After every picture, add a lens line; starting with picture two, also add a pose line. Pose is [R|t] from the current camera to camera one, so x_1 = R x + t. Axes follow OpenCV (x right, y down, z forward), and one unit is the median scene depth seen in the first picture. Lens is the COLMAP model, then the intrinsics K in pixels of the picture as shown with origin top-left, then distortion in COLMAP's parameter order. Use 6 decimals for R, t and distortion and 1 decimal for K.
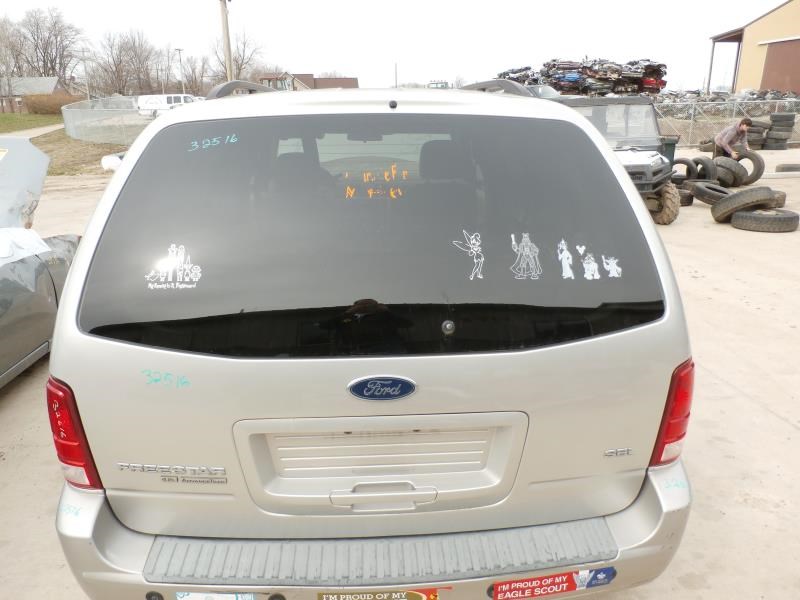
lens RADIAL K [[601.5, 0, 400.0], [0, 601.5, 300.0], [0, 0, 1]] dist [-0.021568, -0.007632]
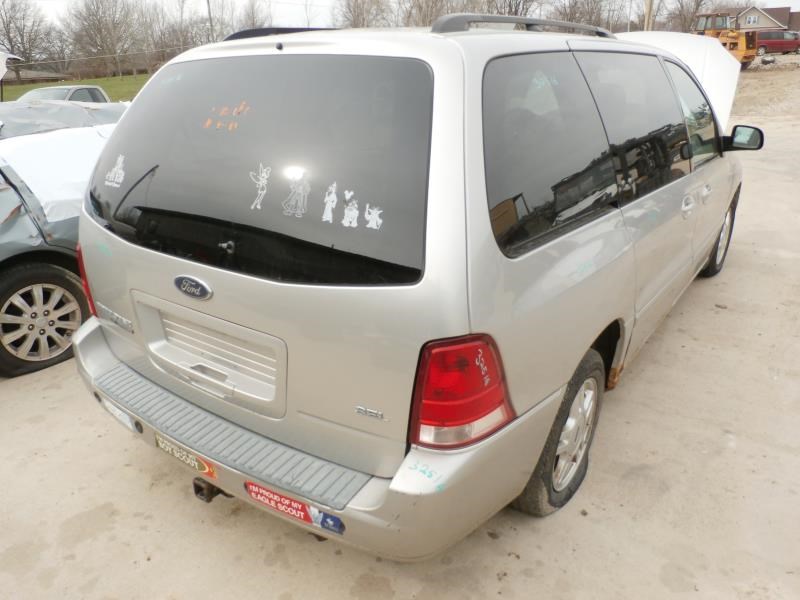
lens RADIAL K [[601.5, 0, 400.0], [0, 601.5, 300.0], [0, 0, 1]] dist [-0.021568, -0.007632]
pose [[0.774230, 0.223042, -0.592301, 0.978846], [-0.171374, 0.974765, 0.143054, -0.071445], [0.609261, -0.009252, 0.792916, 0.280098]]
